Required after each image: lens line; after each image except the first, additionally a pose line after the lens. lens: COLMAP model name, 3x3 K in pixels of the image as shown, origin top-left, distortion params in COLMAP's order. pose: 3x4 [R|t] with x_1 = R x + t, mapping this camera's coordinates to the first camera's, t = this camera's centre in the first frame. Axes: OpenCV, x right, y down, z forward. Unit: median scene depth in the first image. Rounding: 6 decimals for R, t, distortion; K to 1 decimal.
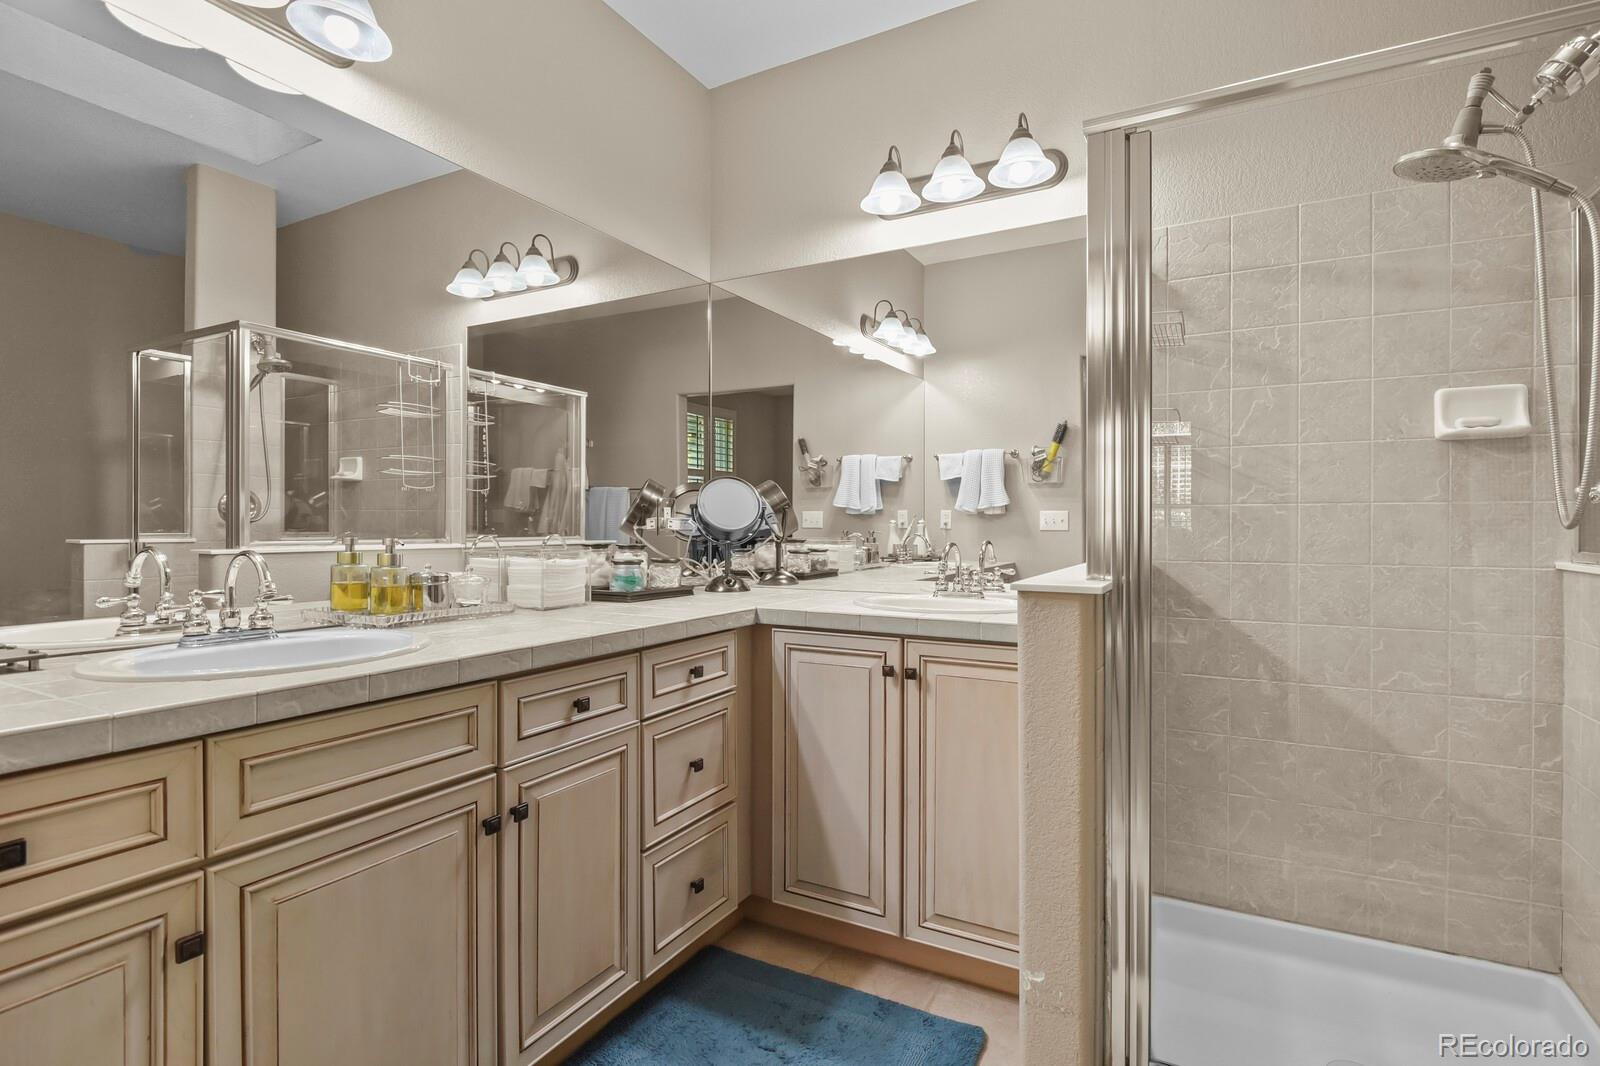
lens RADIAL K [[776.5, 0, 805.4], [0, 776.5, 528.2], [0, 0, 1]] dist [-0.001971, -0.005635]
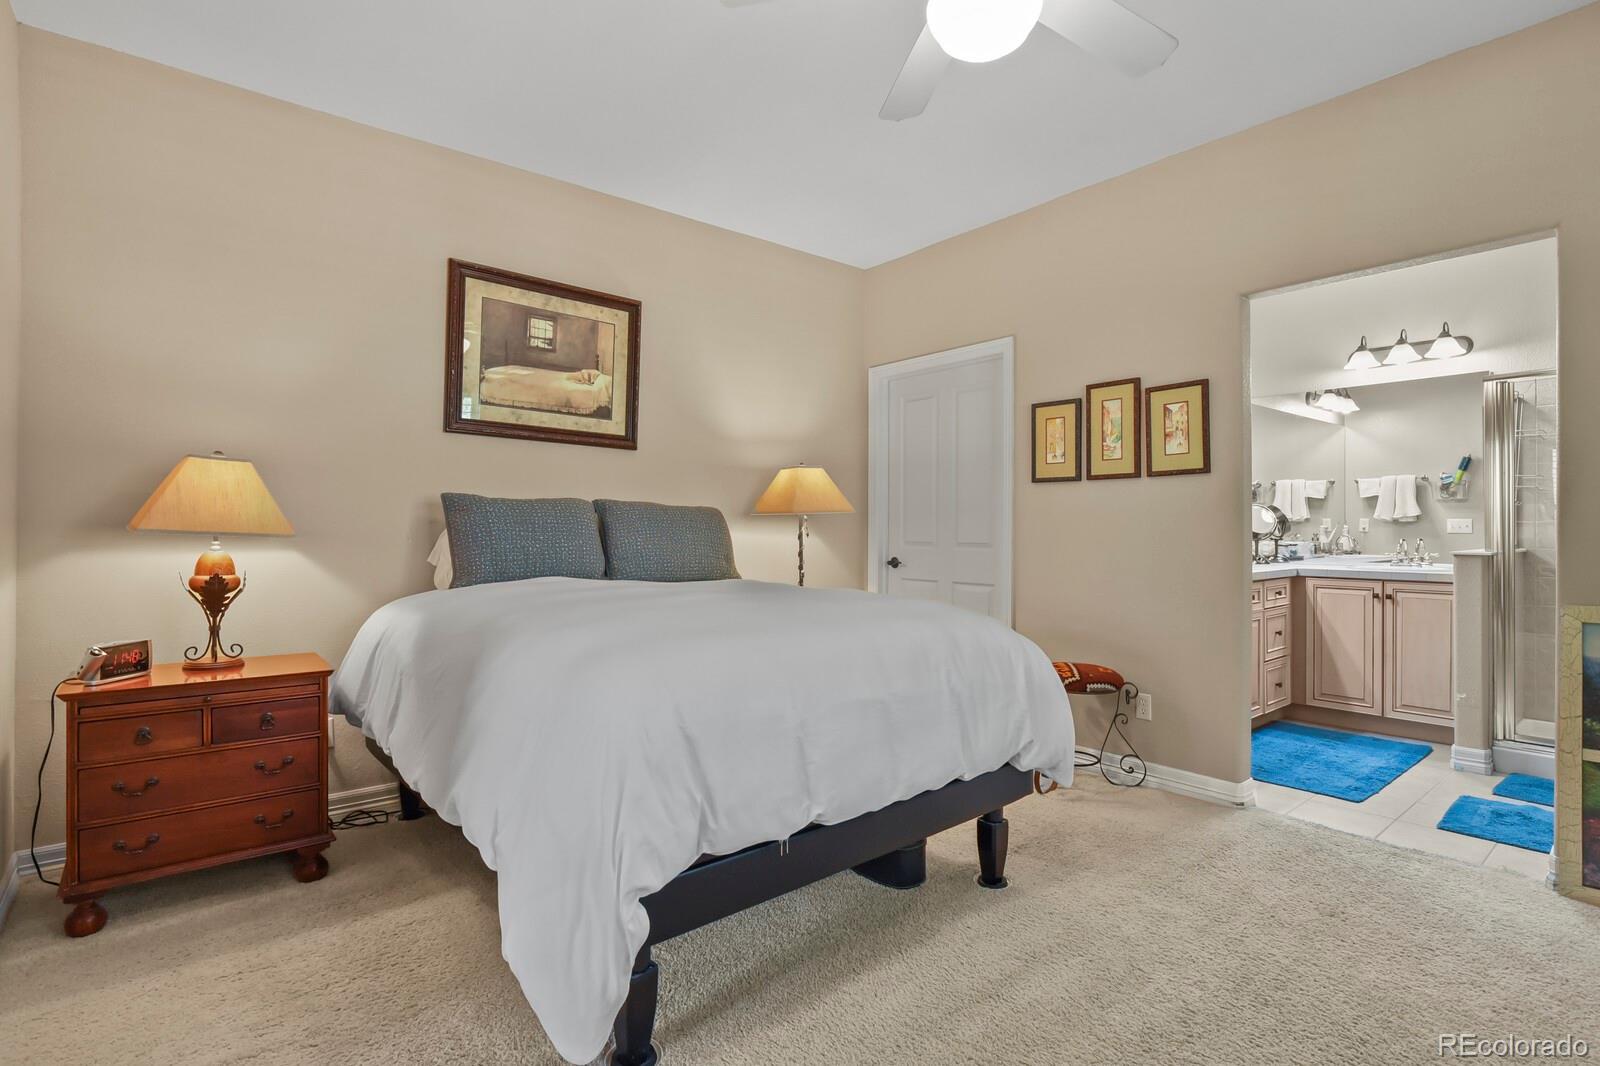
lens RADIAL K [[776.5, 0, 812.3], [0, 776.5, 530.5], [0, 0, 1]] dist [-0.001971, -0.005635]
pose [[0.930434, -0.000730, -0.366460, -0.480163], [0.000127, 0.999999, -0.001669, 0.000551], [0.366460, 0.001507, 0.930432, -1.366084]]
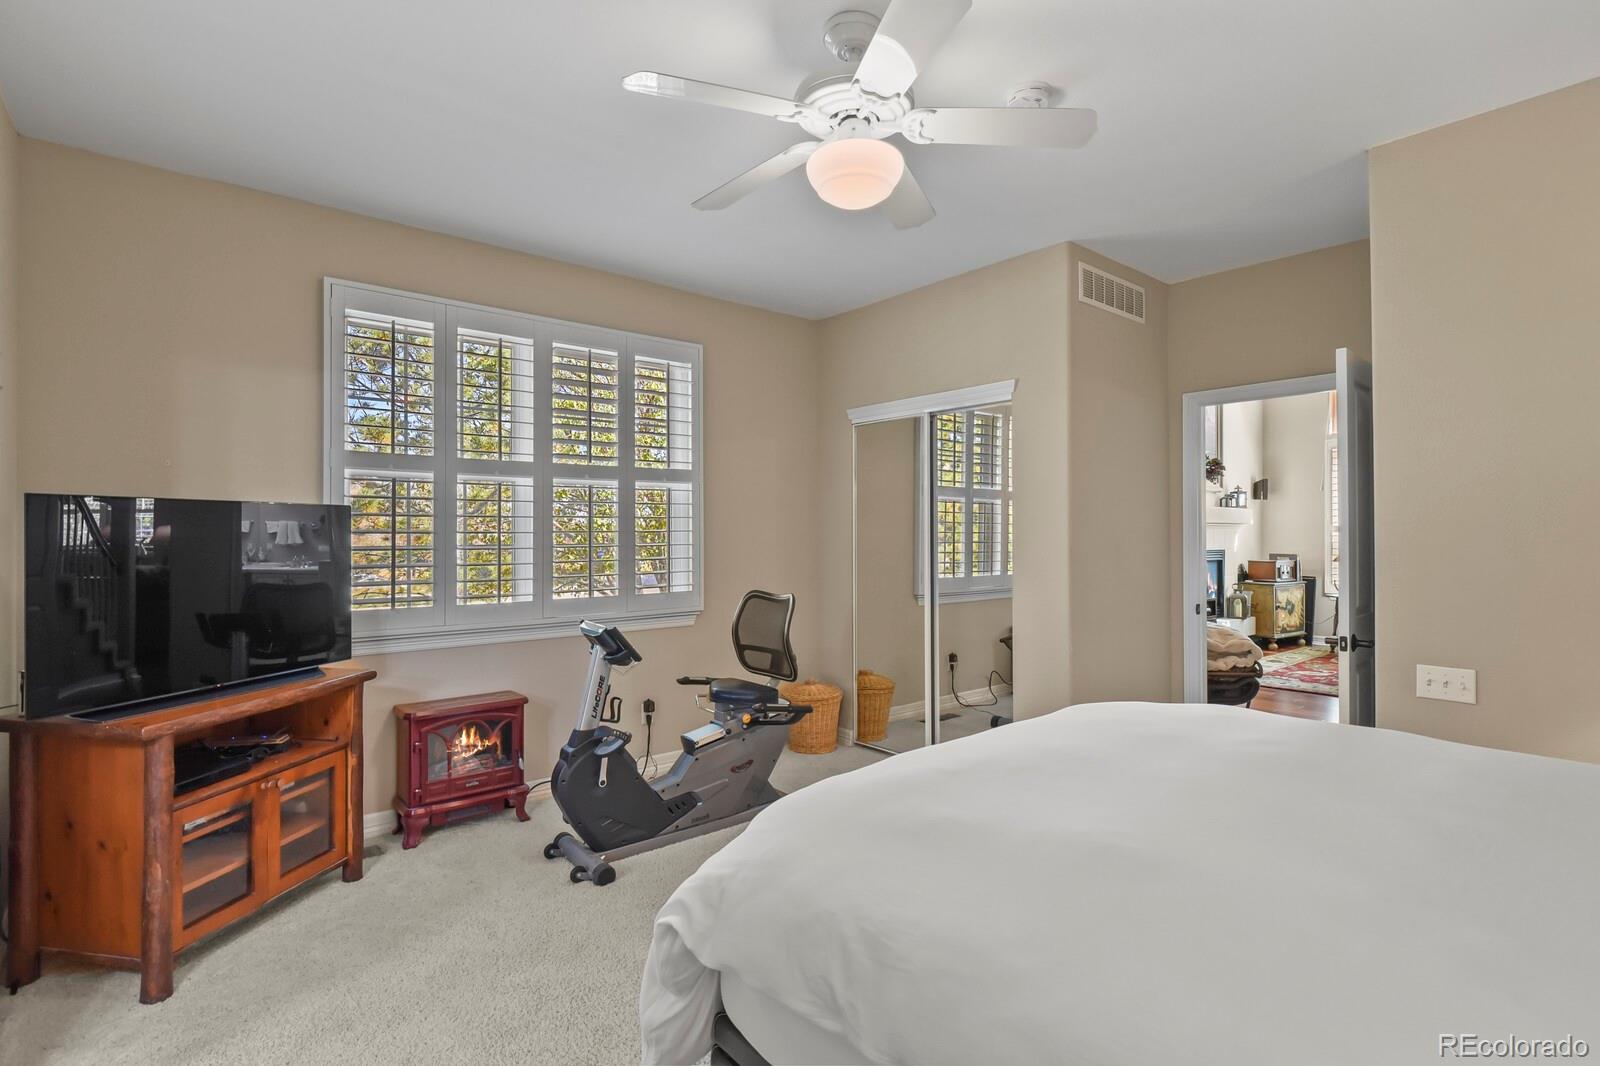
lens RADIAL K [[776.5, 0, 802.5], [0, 776.5, 539.9], [0, 0, 1]] dist [-0.001971, -0.005635]
pose [[0.373676, 0.003737, 0.927552, -3.407739], [0.001071, 0.999989, -0.004460, -0.044899], [-0.927558, 0.002660, 0.373669, -3.642207]]
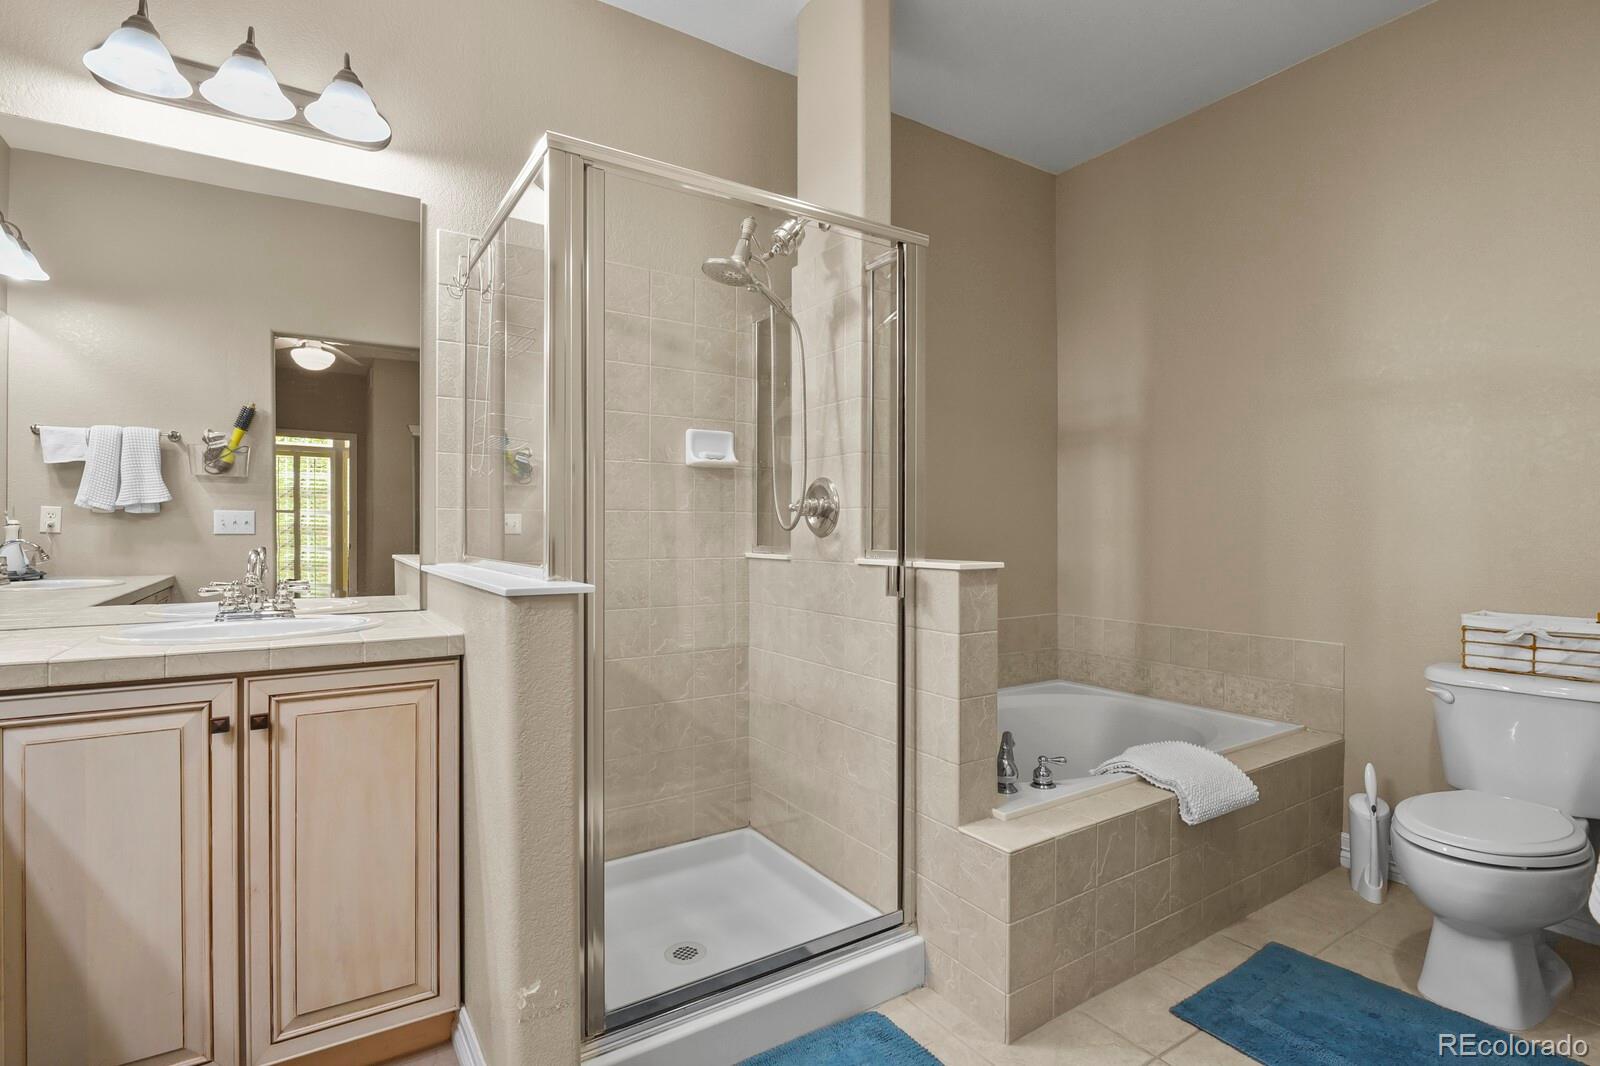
lens RADIAL K [[776.5, 0, 806.7], [0, 776.5, 528.4], [0, 0, 1]] dist [-0.001971, -0.005635]
pose [[0.473123, 0.000621, 0.880996, -0.229479], [0.002338, 0.999995, -0.001960, -0.000385], [-0.880993, 0.002987, 0.473119, 0.131492]]
